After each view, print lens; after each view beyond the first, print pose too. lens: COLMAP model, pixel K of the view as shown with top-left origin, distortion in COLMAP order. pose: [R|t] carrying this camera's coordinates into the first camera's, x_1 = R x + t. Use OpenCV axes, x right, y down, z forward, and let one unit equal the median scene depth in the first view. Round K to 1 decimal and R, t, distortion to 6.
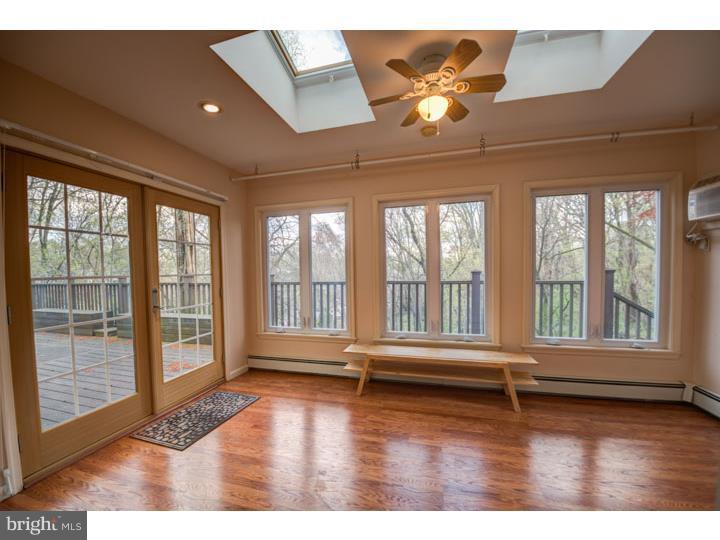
lens RADIAL K [[280.4, 0, 359.7], [0, 280.4, 281.2], [0, 0, 1]] dist [0.000323, -0.000168]
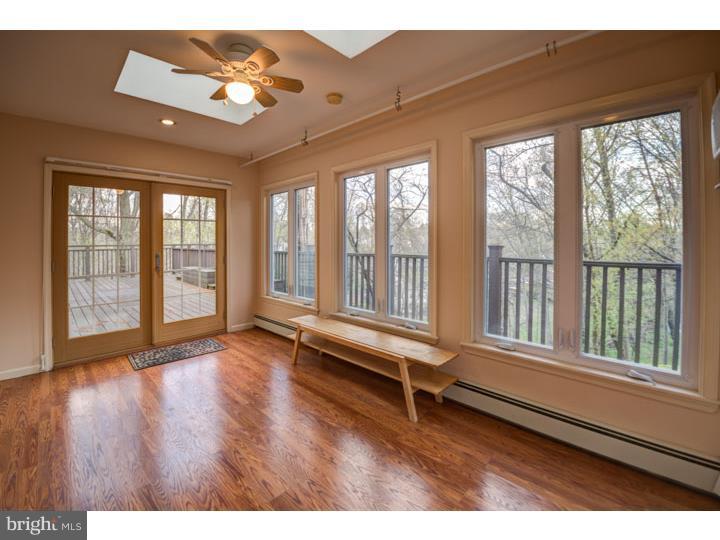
lens RADIAL K [[303.8, 0, 359.2], [0, 303.8, 242.6], [0, 0, 1]] dist [0.023573, 0.000252]
pose [[0.873187, 0.011757, -0.487243, 0.722264], [-0.028937, 0.999196, -0.027748, -0.012130], [0.486526, 0.038328, 0.872825, 0.122255]]
